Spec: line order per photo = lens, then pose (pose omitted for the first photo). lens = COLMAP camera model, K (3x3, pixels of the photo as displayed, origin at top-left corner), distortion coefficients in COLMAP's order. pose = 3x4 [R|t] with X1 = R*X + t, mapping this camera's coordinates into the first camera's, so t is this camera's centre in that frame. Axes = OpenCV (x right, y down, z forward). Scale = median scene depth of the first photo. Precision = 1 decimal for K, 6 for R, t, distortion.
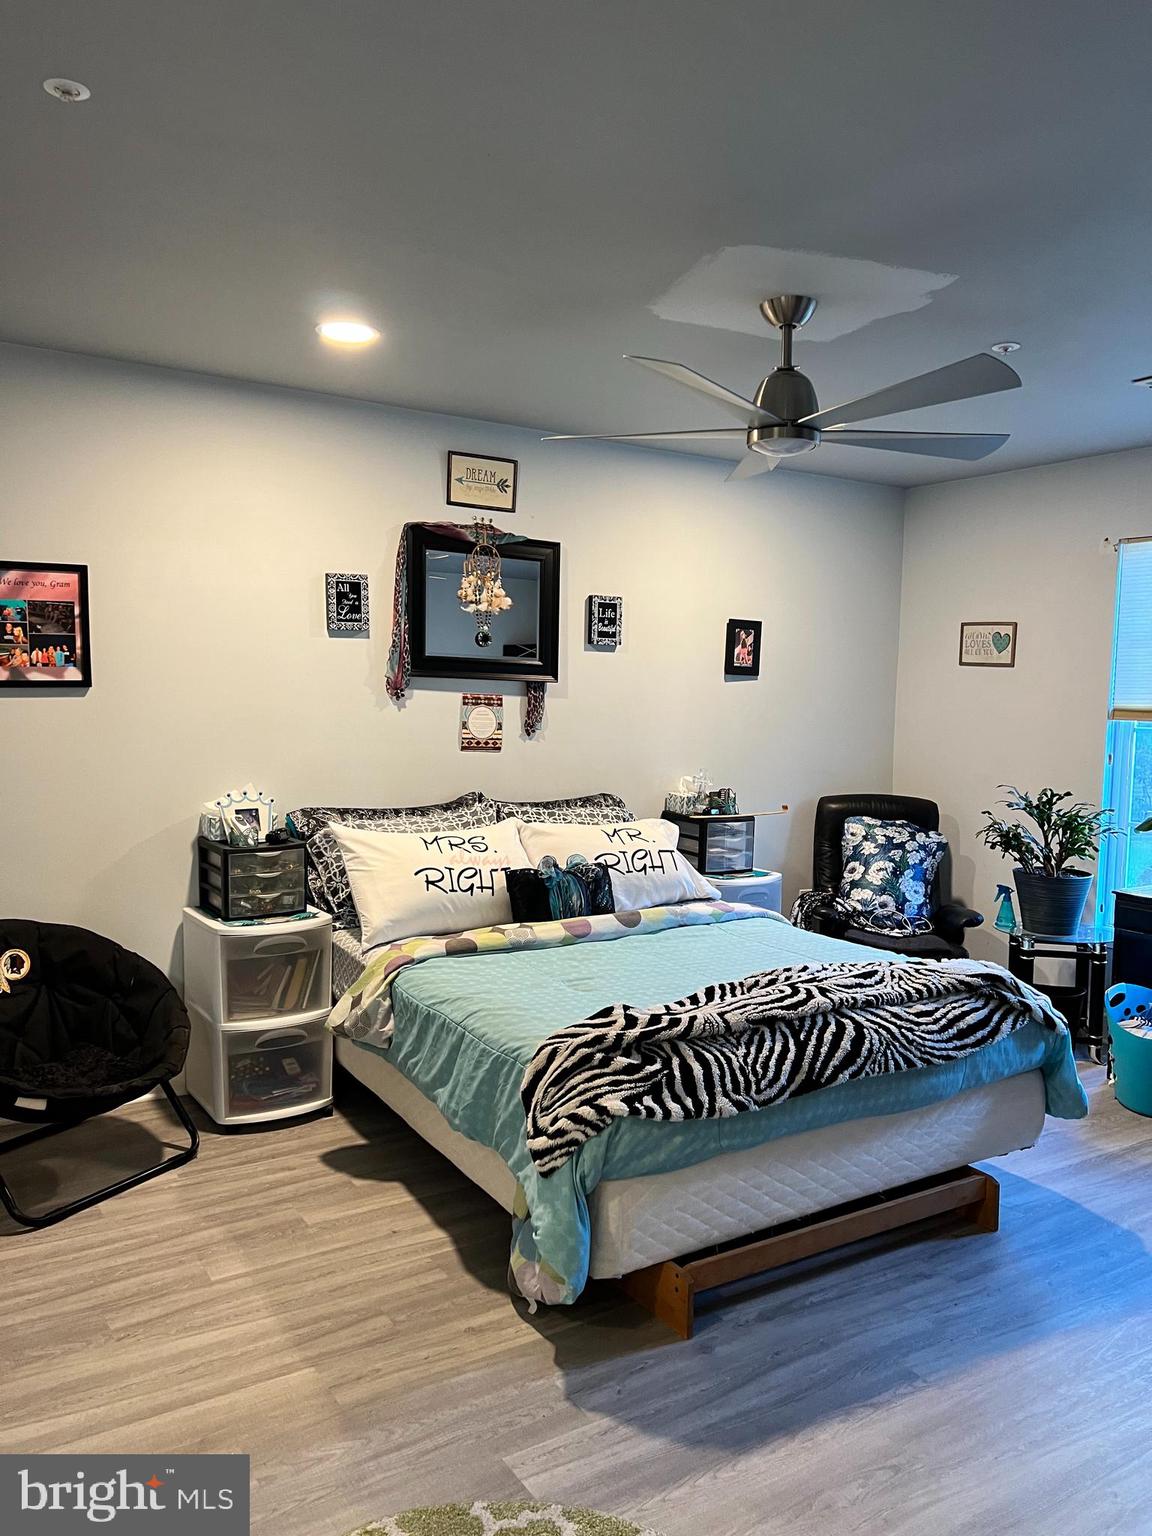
lens RADIAL K [[1145.2, 0, 574.4], [0, 1145.2, 767.3], [0, 0, 1]] dist [0.039682, -0.039411]
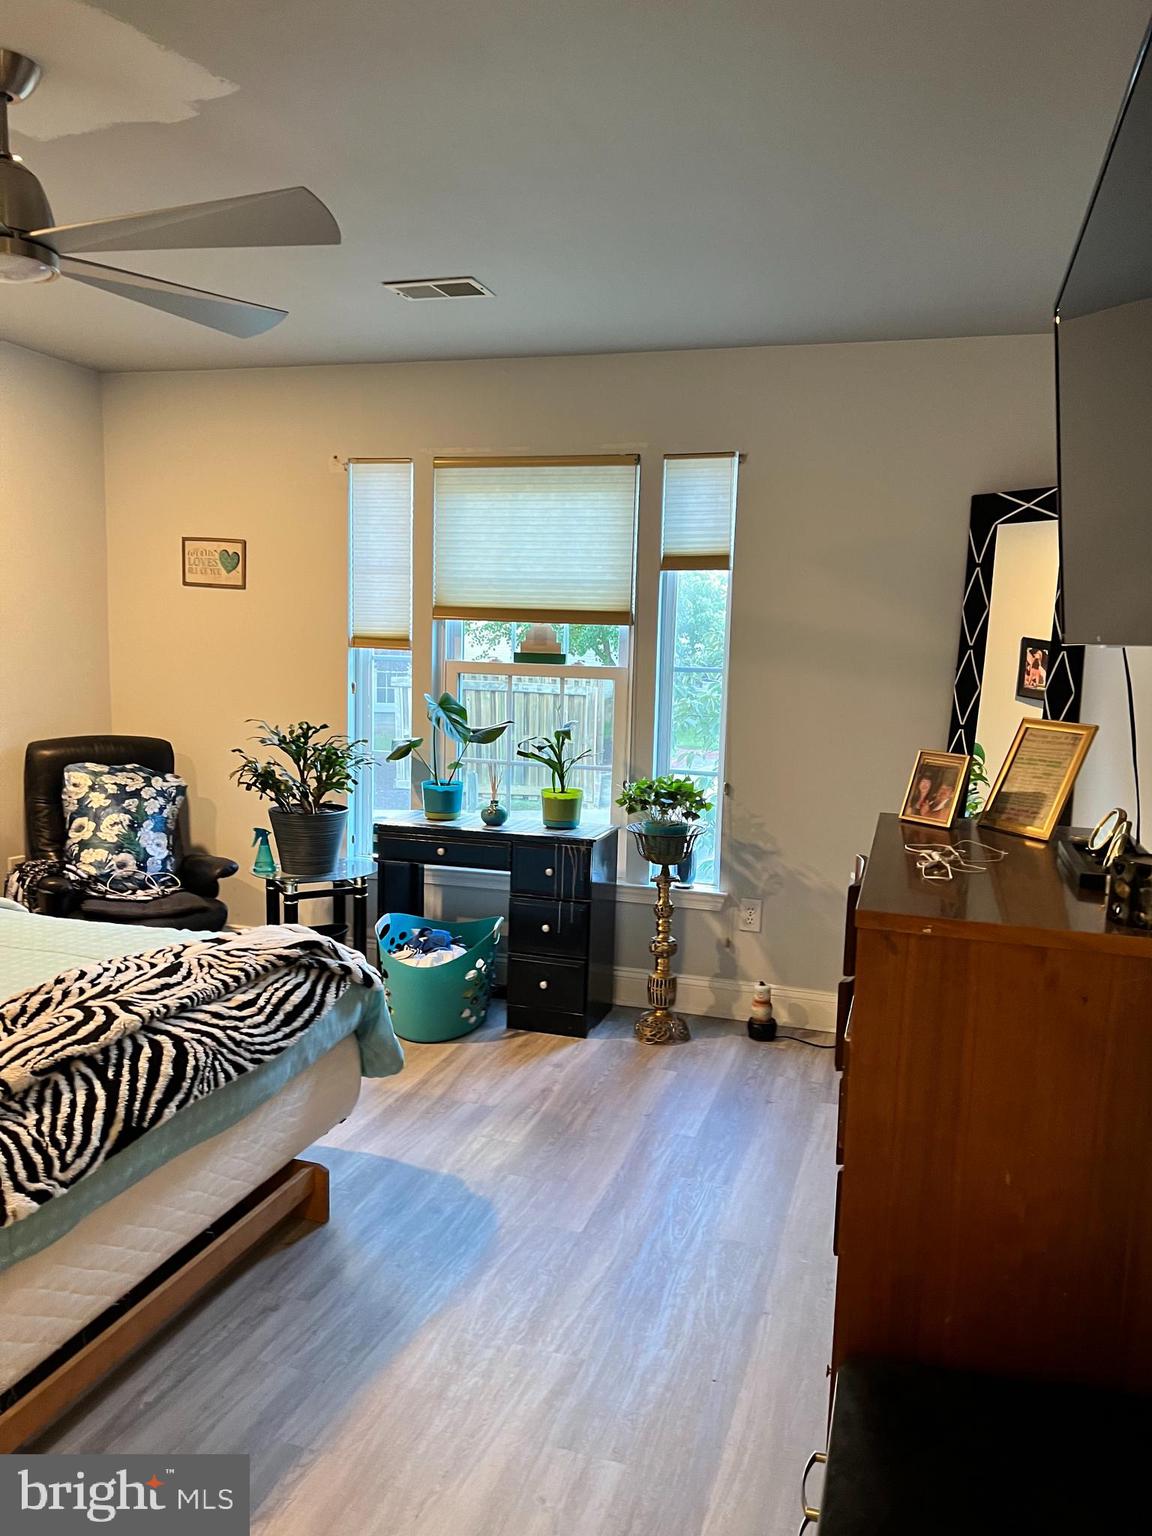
lens RADIAL K [[1145.2, 0, 582.5], [0, 1145.2, 778.6], [0, 0, 1]] dist [0.039682, -0.039411]
pose [[0.756174, -0.081568, 0.649267, -0.038978], [0.031911, 0.995617, 0.087915, -0.014365], [-0.653593, -0.045760, 0.755462, 0.204781]]
